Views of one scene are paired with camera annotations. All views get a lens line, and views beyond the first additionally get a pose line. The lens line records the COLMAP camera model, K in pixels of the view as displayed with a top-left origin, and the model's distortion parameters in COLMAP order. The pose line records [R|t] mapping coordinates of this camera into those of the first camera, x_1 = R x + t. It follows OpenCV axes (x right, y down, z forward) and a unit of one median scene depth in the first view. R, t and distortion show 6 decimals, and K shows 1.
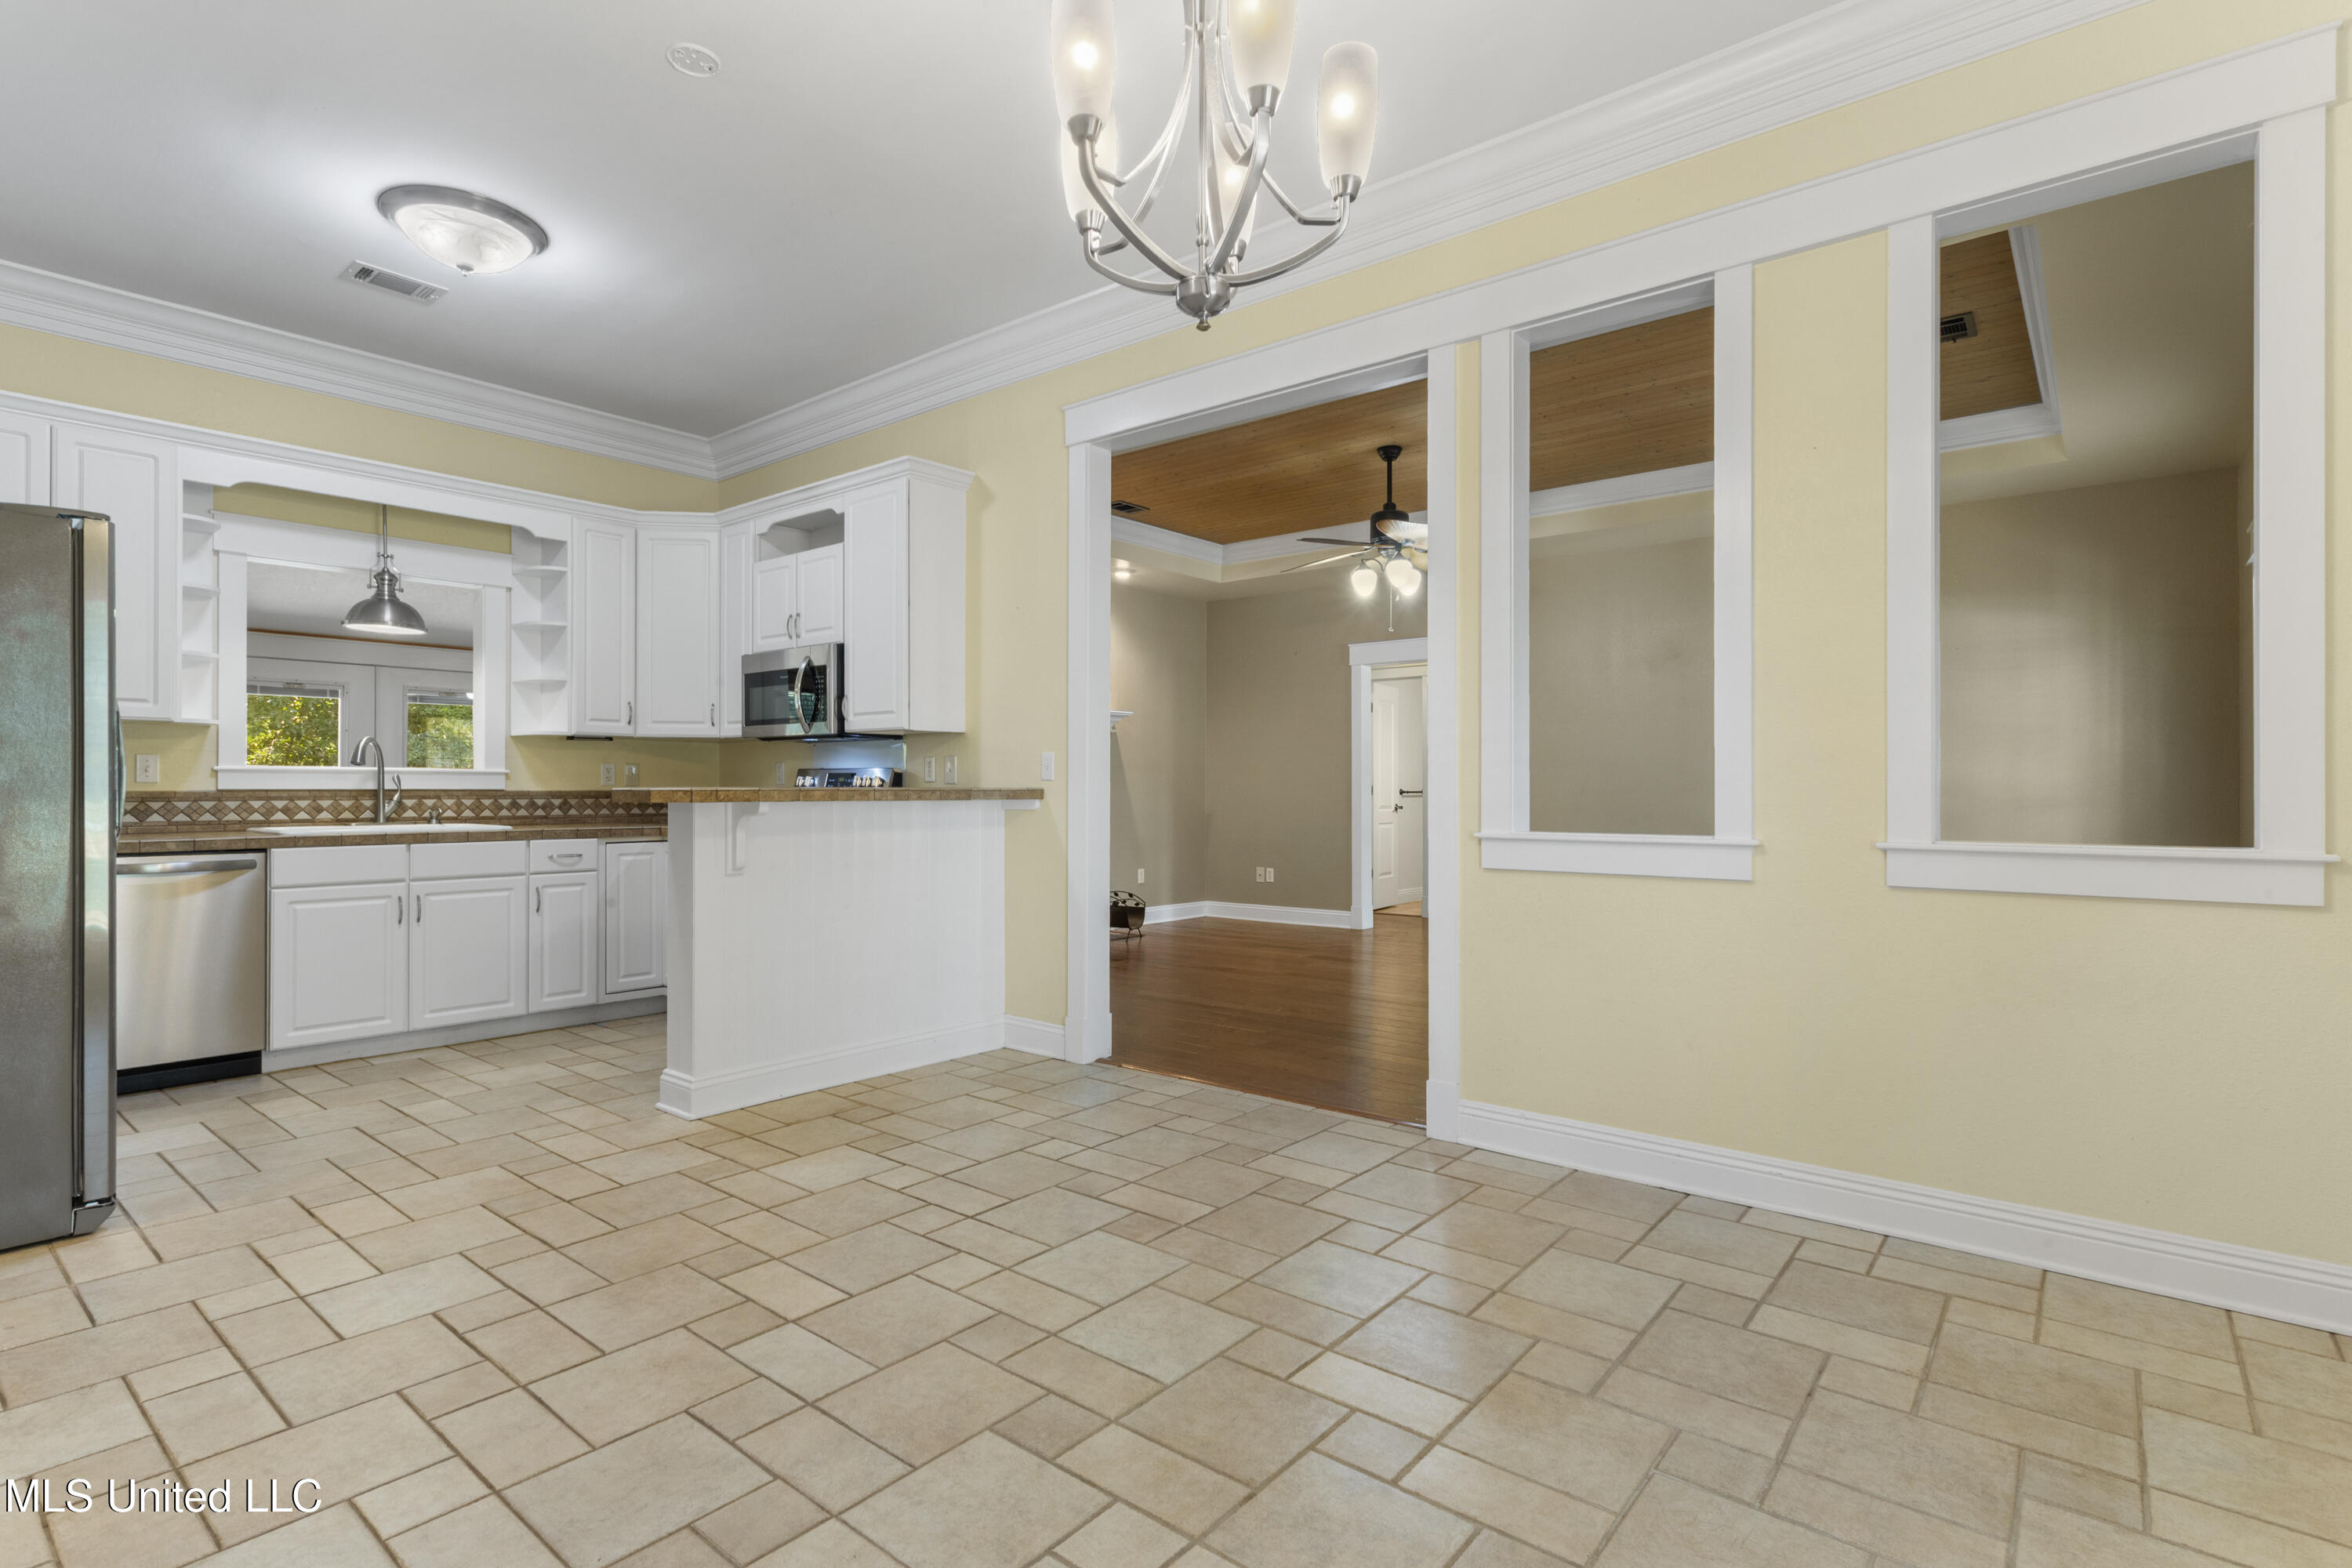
lens RADIAL K [[1106.6, 0, 1151.9], [0, 1106.6, 787.8], [0, 0, 1]] dist [-0.000240, 0.001850]
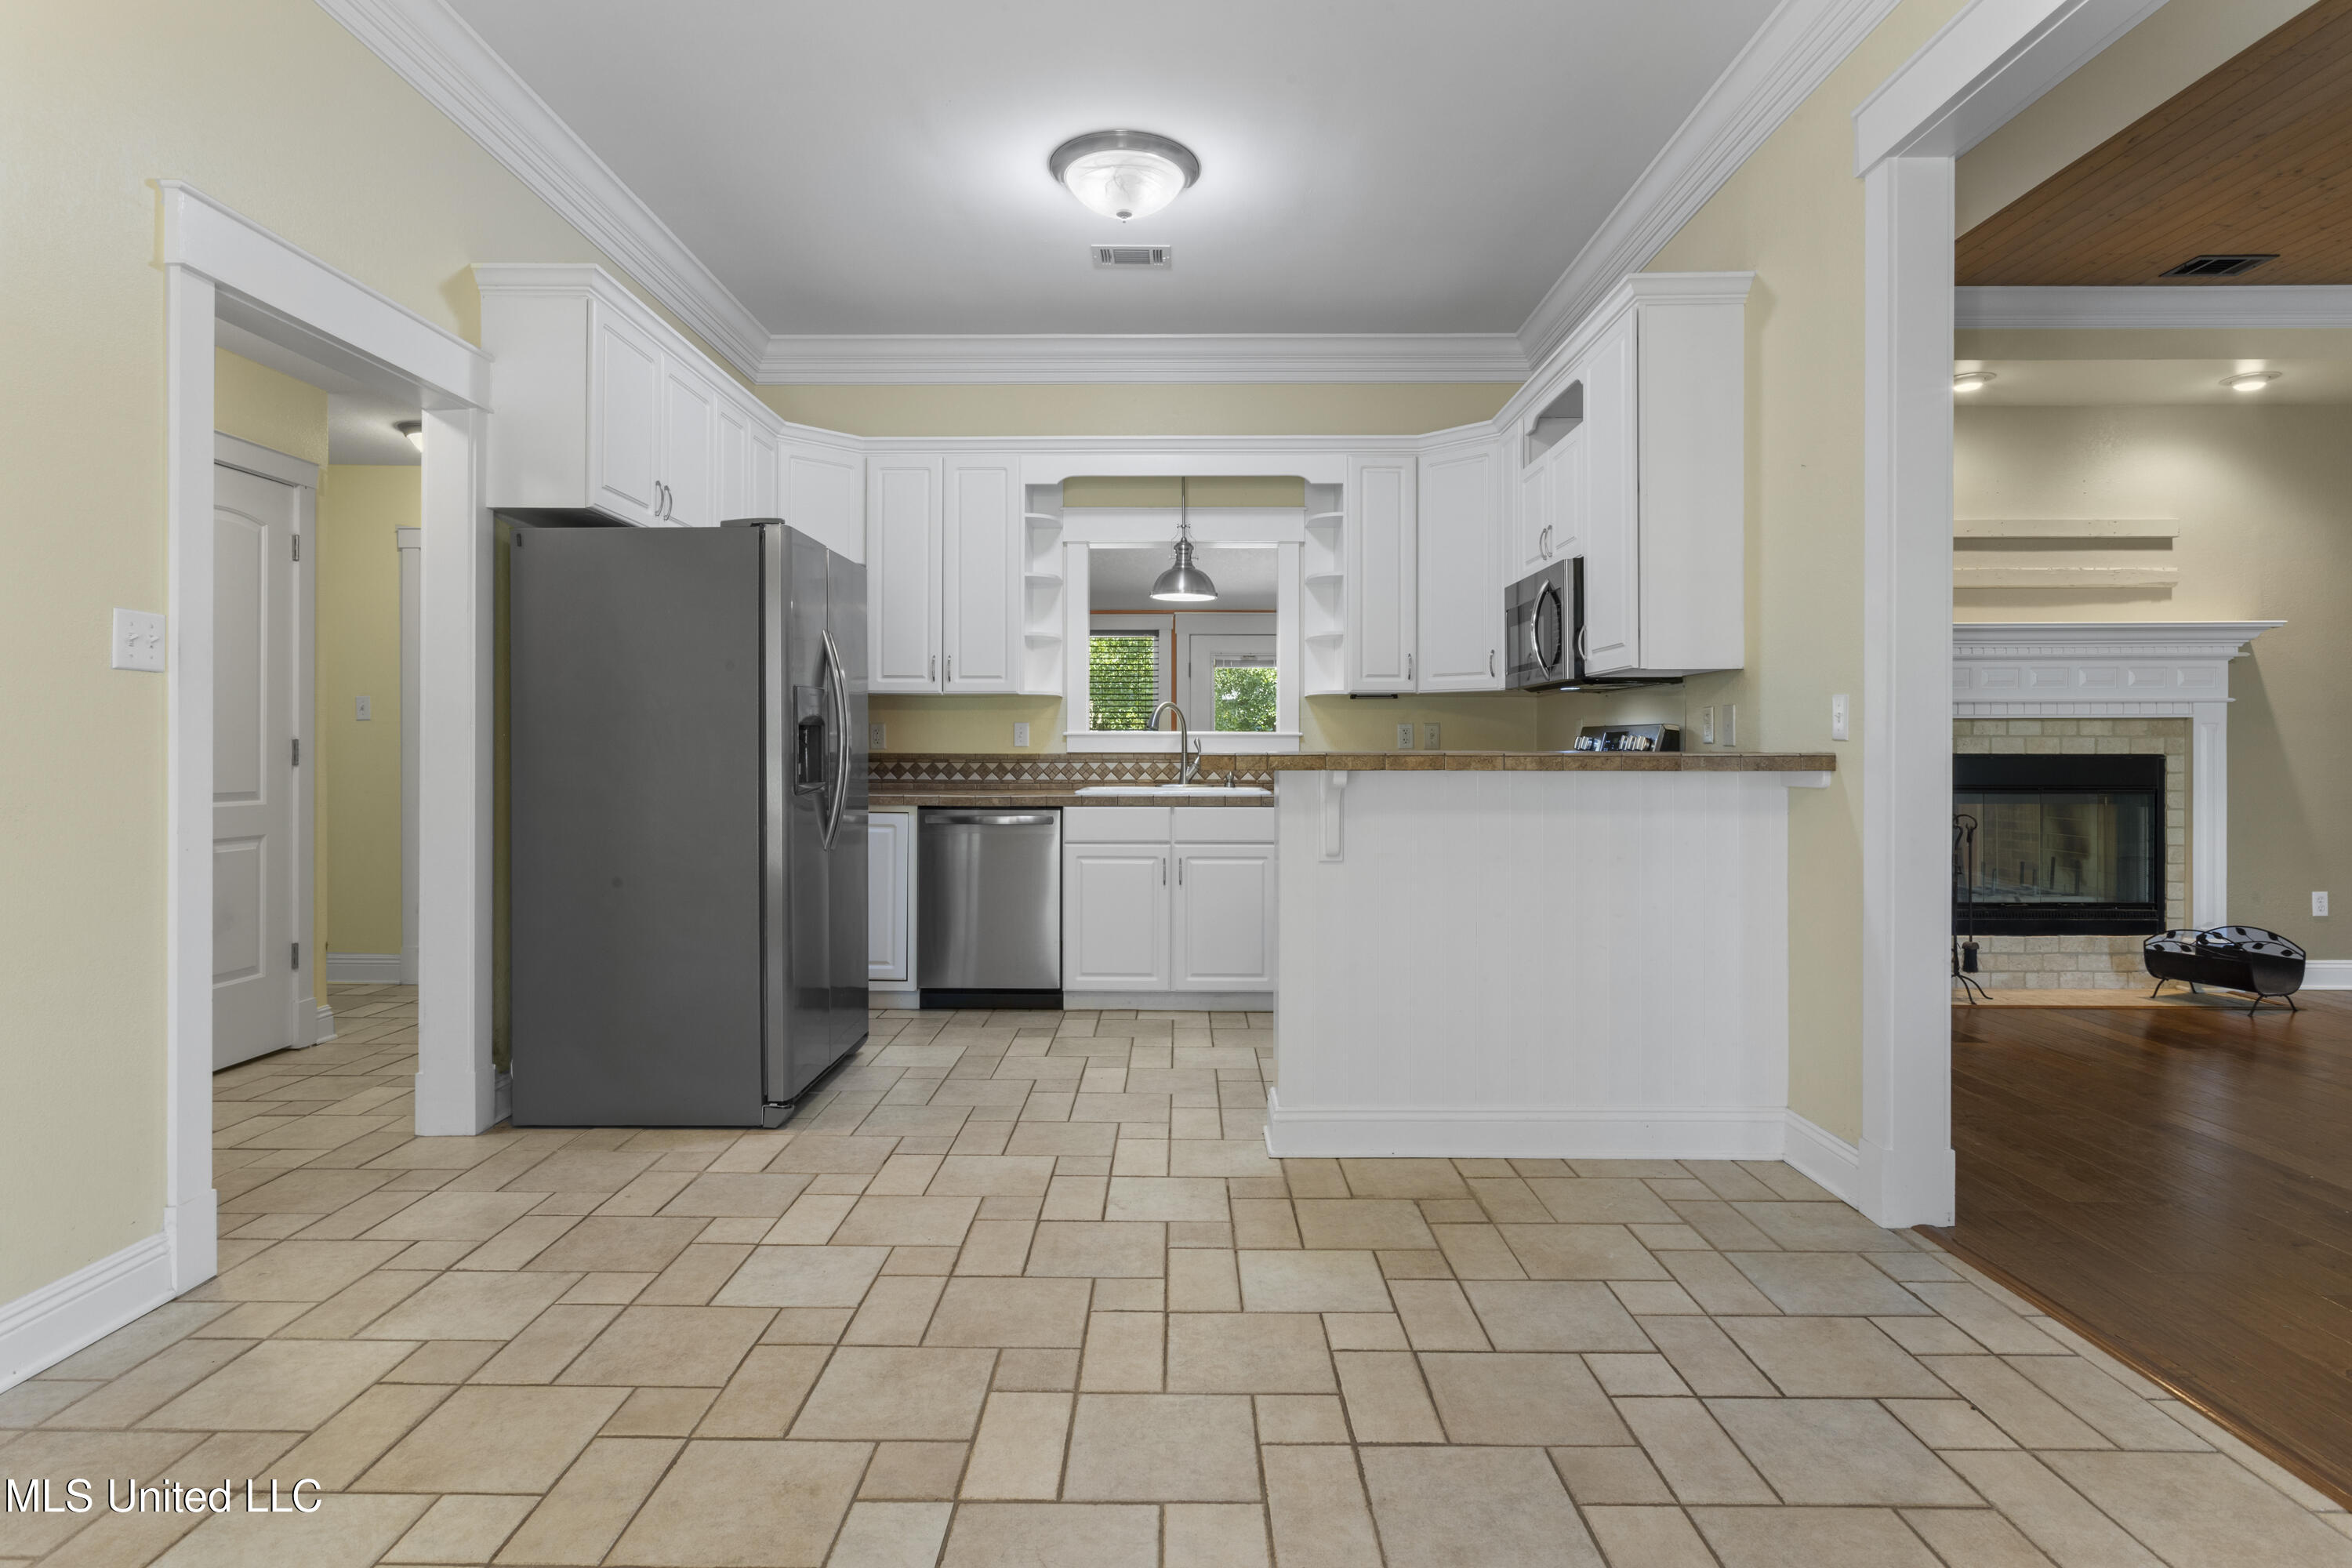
lens RADIAL K [[1198.9, 0, 1190.9], [0, 1198.9, 752.5], [0, 0, 1]] dist [-0.005704, 0.006557]
pose [[0.642422, 0.002035, -0.766348, 0.170250], [0.000297, 0.999996, 0.002905, -0.001915], [0.766351, -0.002094, 0.642419, 0.289269]]
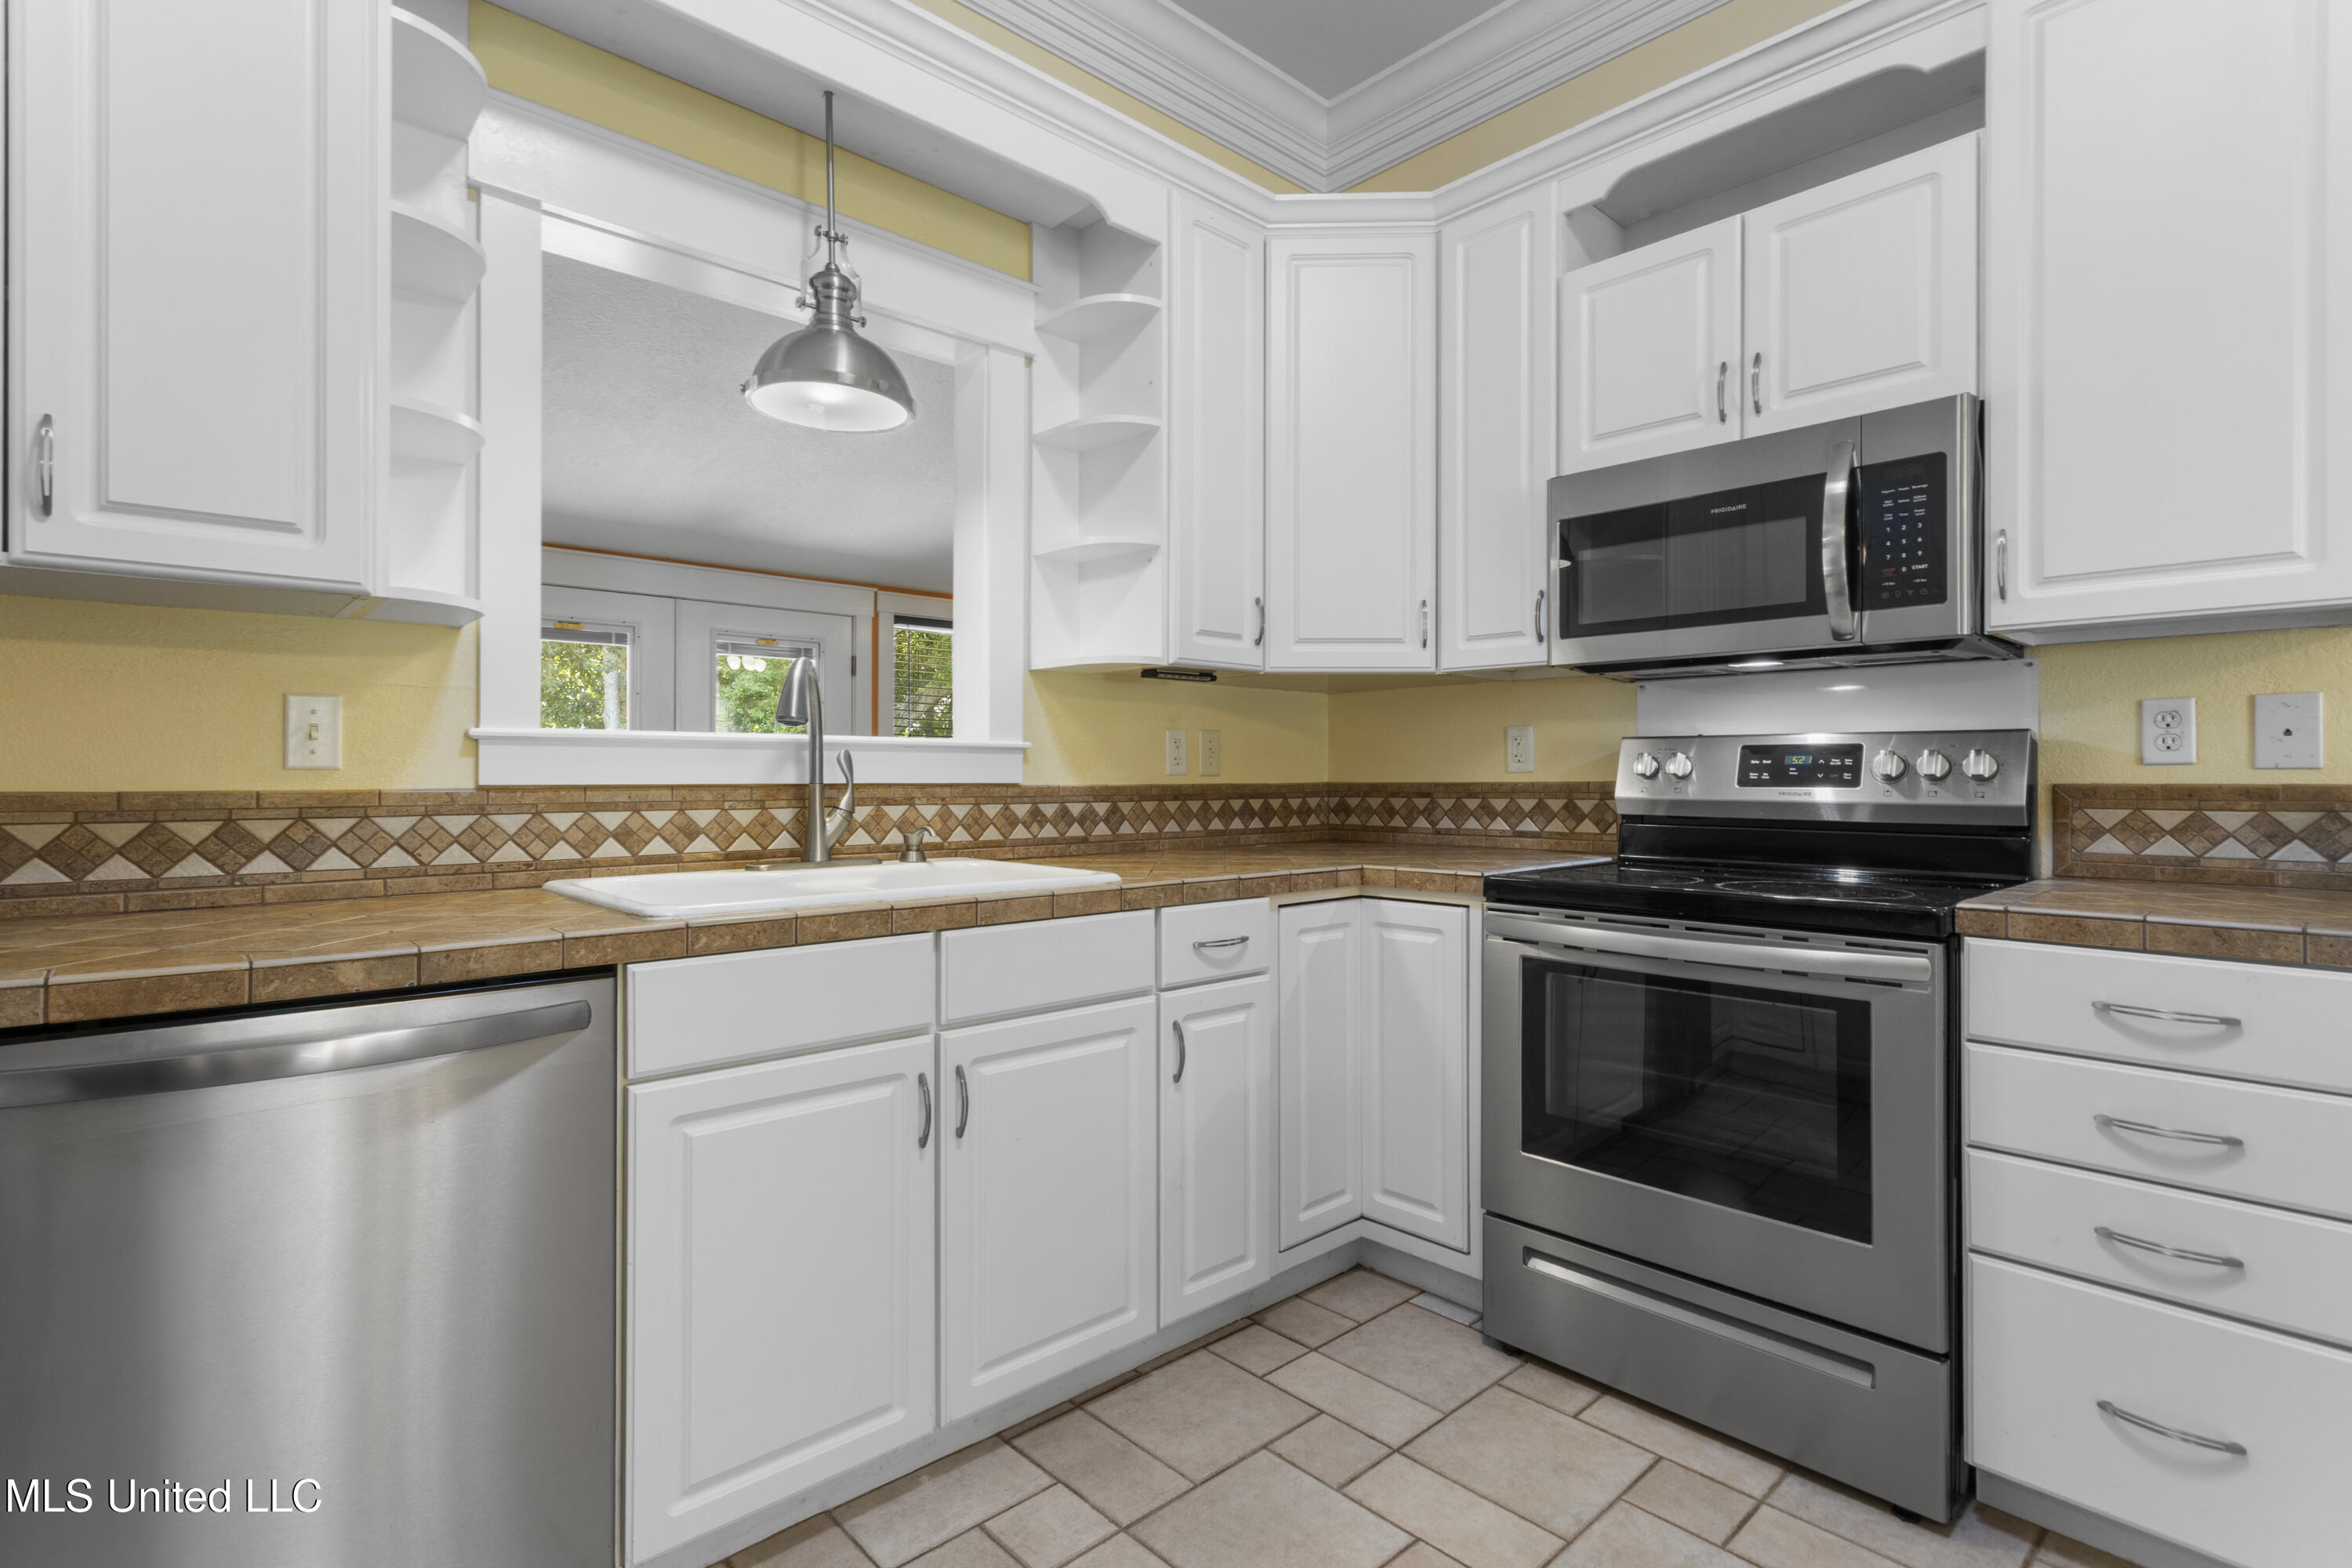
lens RADIAL K [[1106.6, 0, 1163.6], [0, 1106.6, 773.4], [0, 0, 1]] dist [-0.000240, 0.001850]
pose [[0.991060, -0.000967, -0.133415, -0.513873], [0.000944, 1.000000, -0.000242, -0.002531], [0.133415, 0.000114, 0.991060, 0.600655]]
